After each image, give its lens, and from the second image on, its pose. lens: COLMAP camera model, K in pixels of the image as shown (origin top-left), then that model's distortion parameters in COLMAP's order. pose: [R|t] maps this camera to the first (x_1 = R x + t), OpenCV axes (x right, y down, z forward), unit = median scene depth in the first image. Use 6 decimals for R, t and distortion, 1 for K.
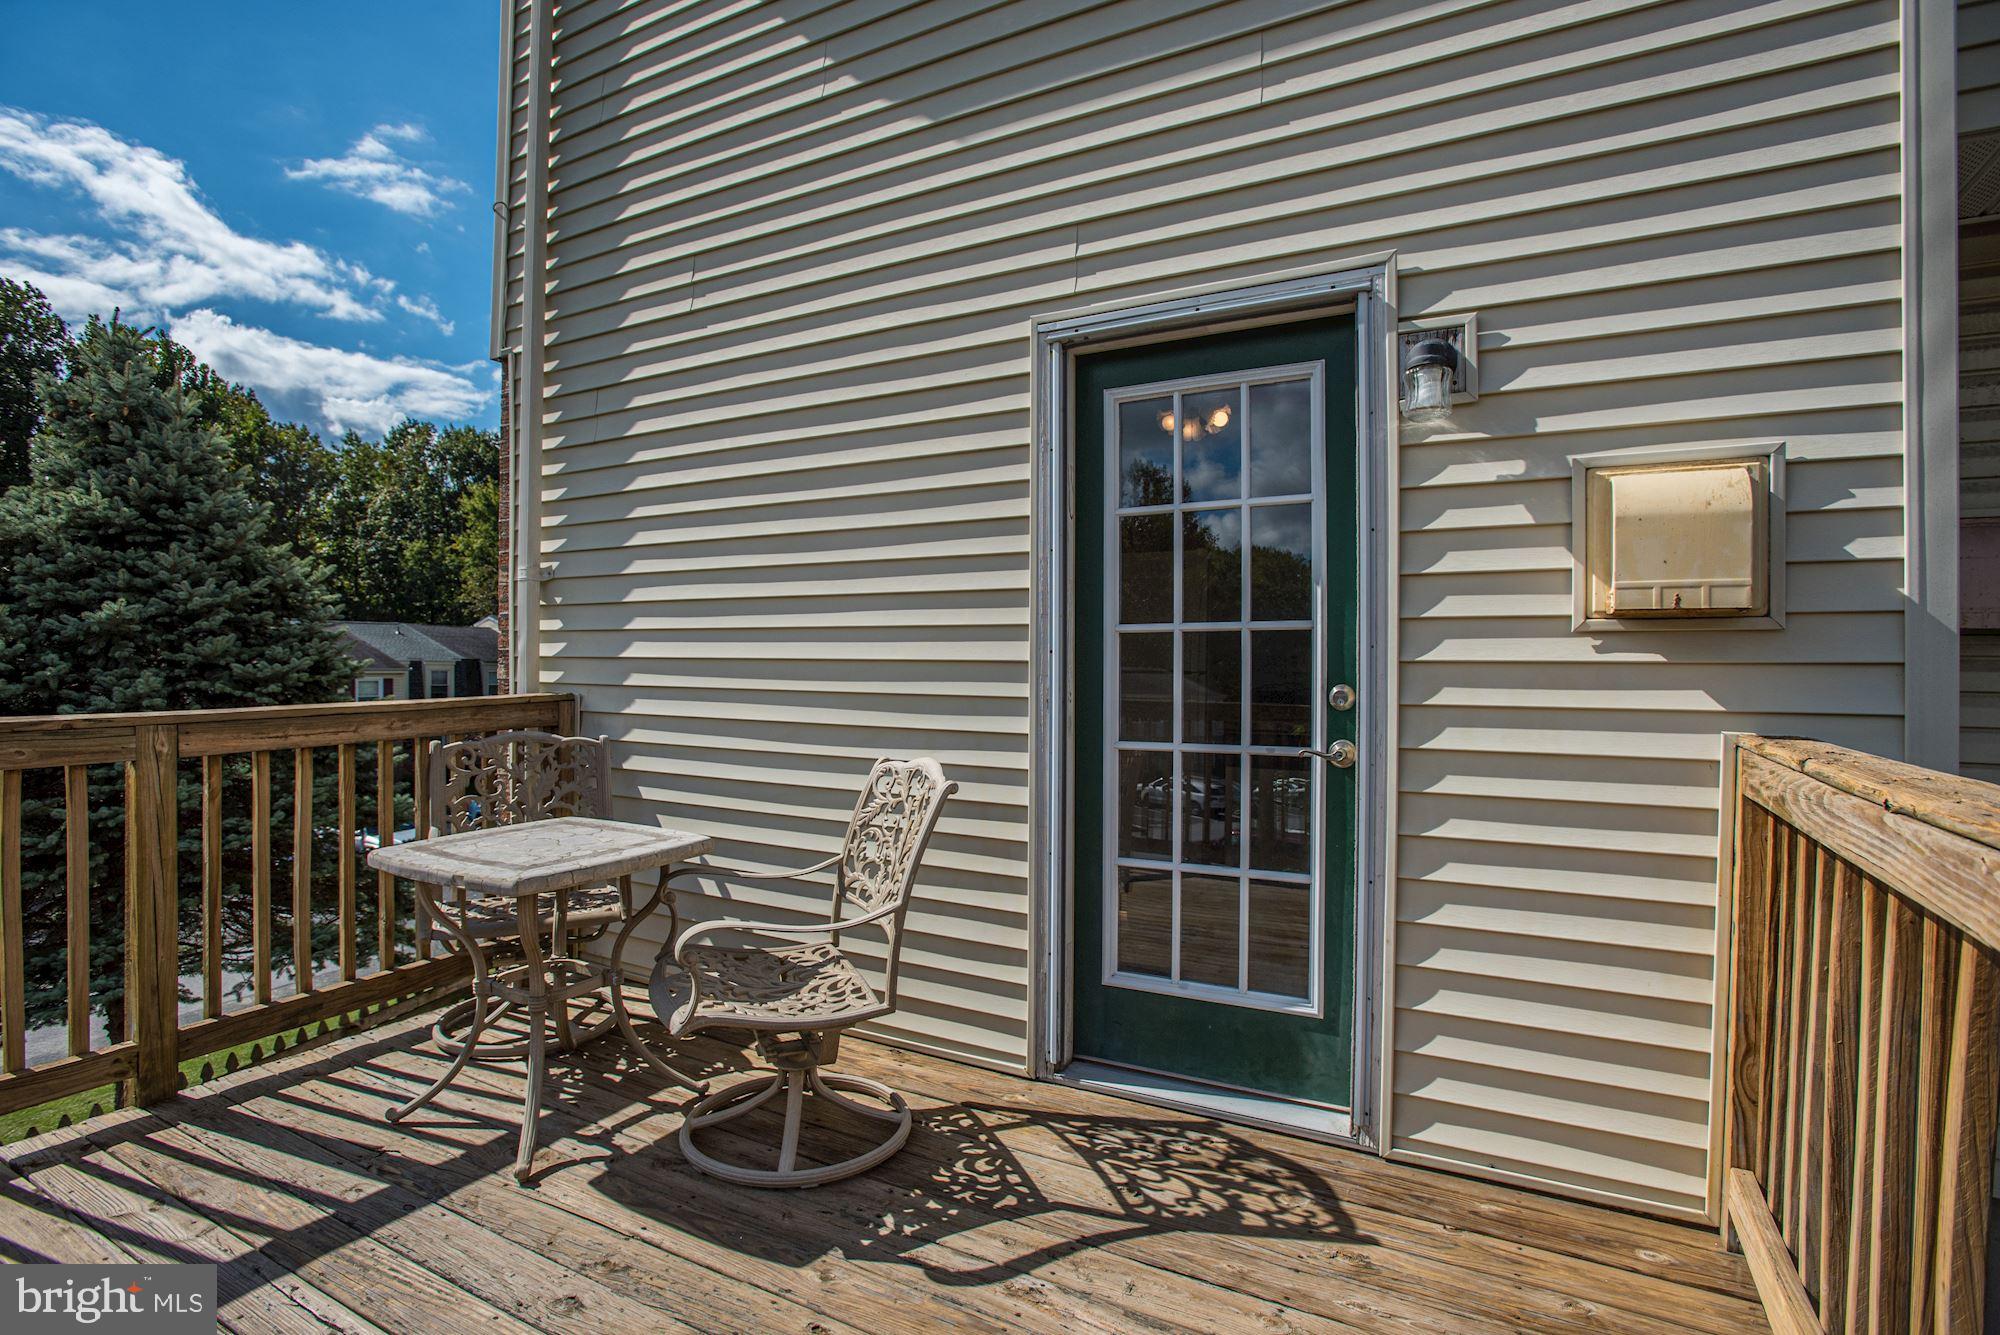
lens RADIAL K [[961.4, 0, 1001.3], [0, 961.4, 672.6], [0, 0, 1]] dist [-0.061739, 0.029843]
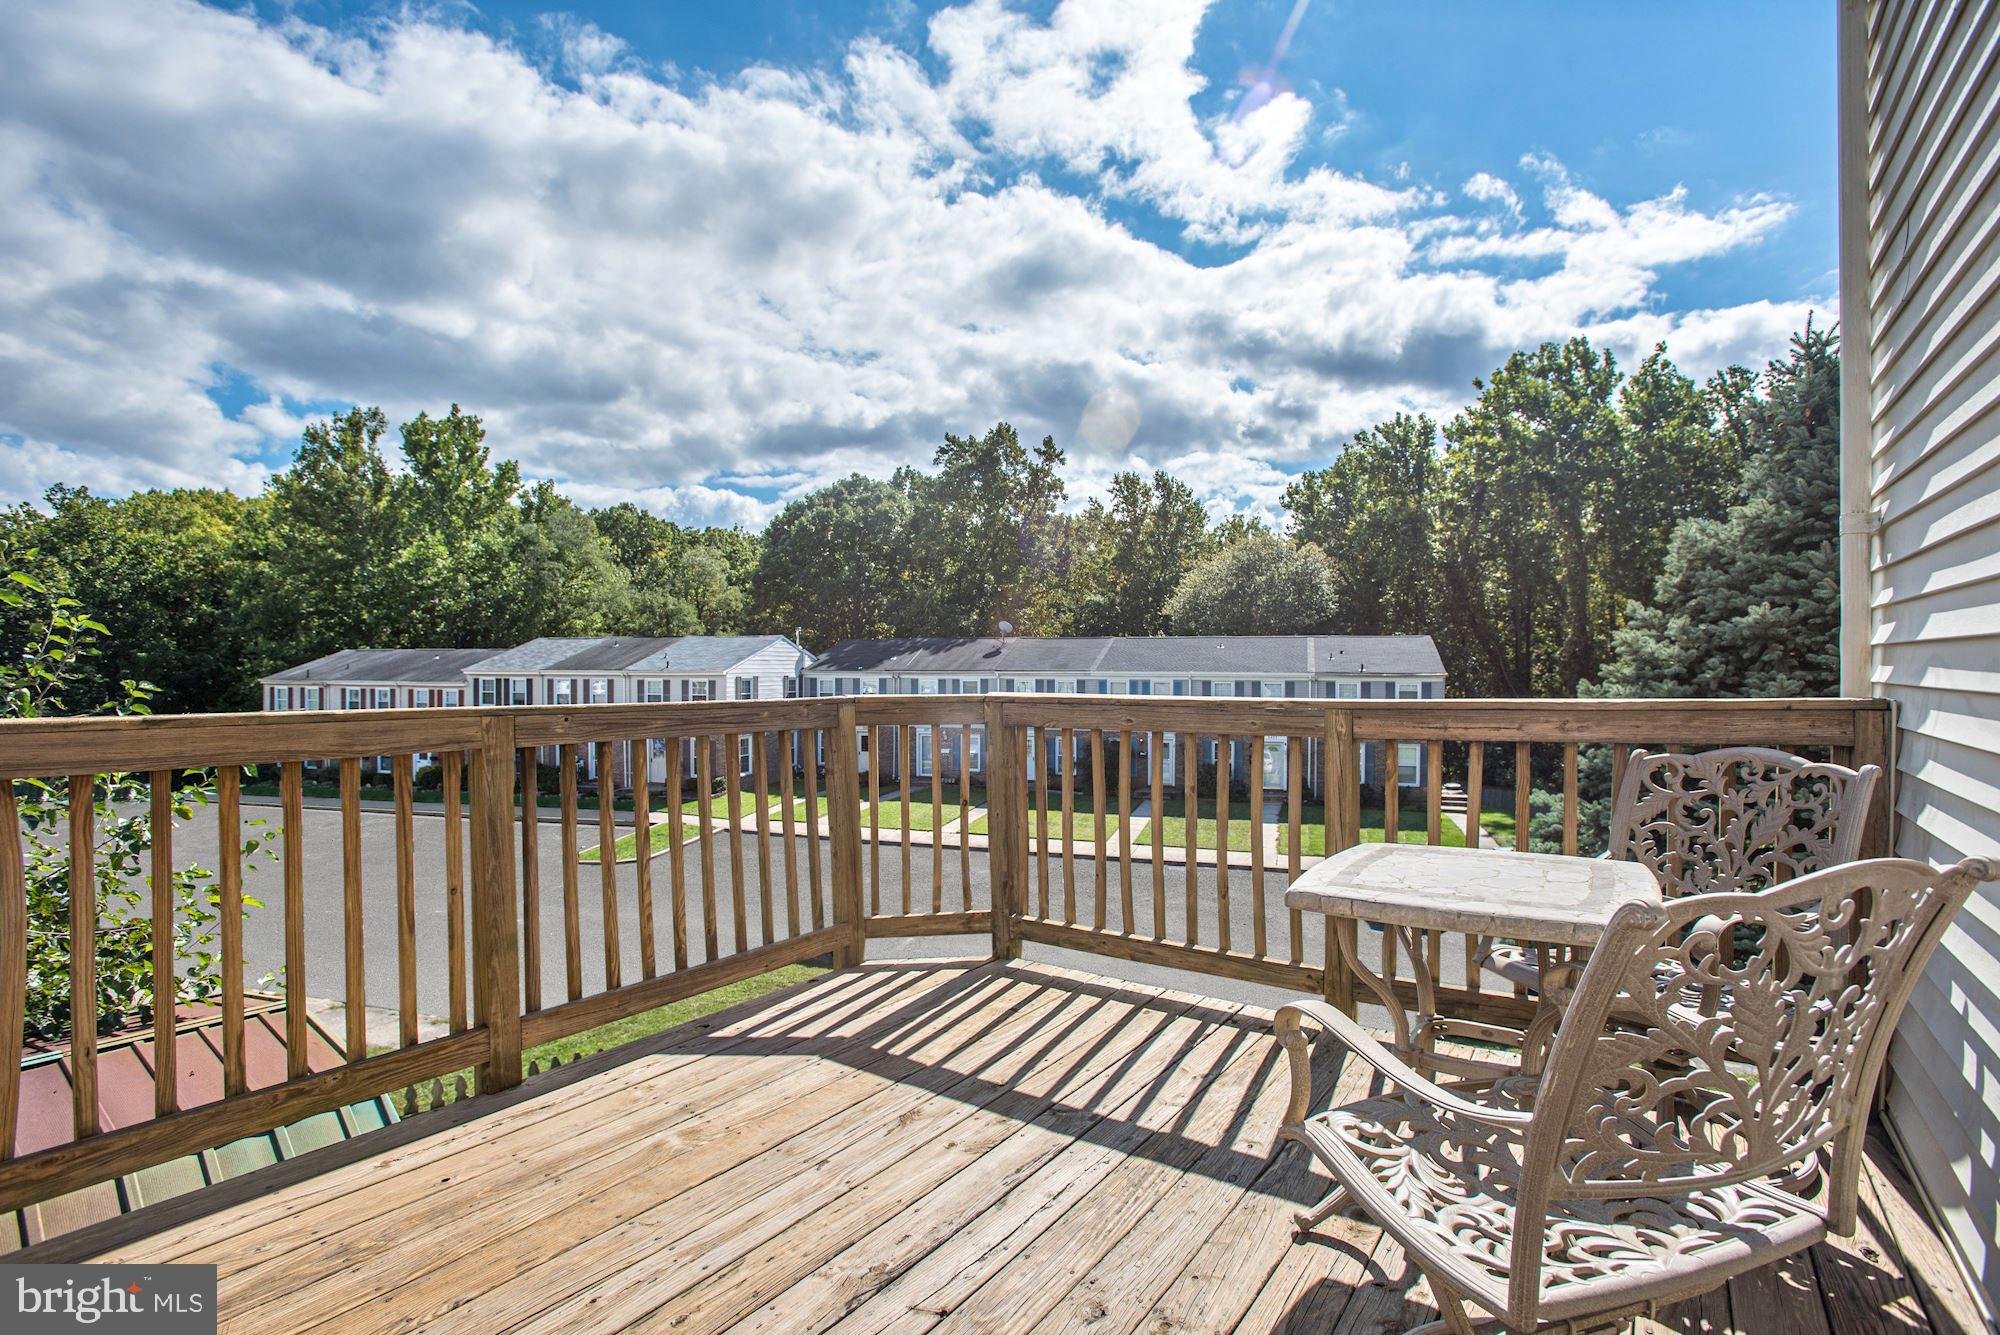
lens RADIAL K [[961.4, 0, 1001.3], [0, 961.4, 672.6], [0, 0, 1]] dist [-0.061739, 0.029843]
pose [[-0.083786, -0.002422, -0.996481, 0.135644], [-0.008644, 0.999961, -0.001704, 0.005973], [0.996446, 0.008471, -0.083804, 0.264592]]
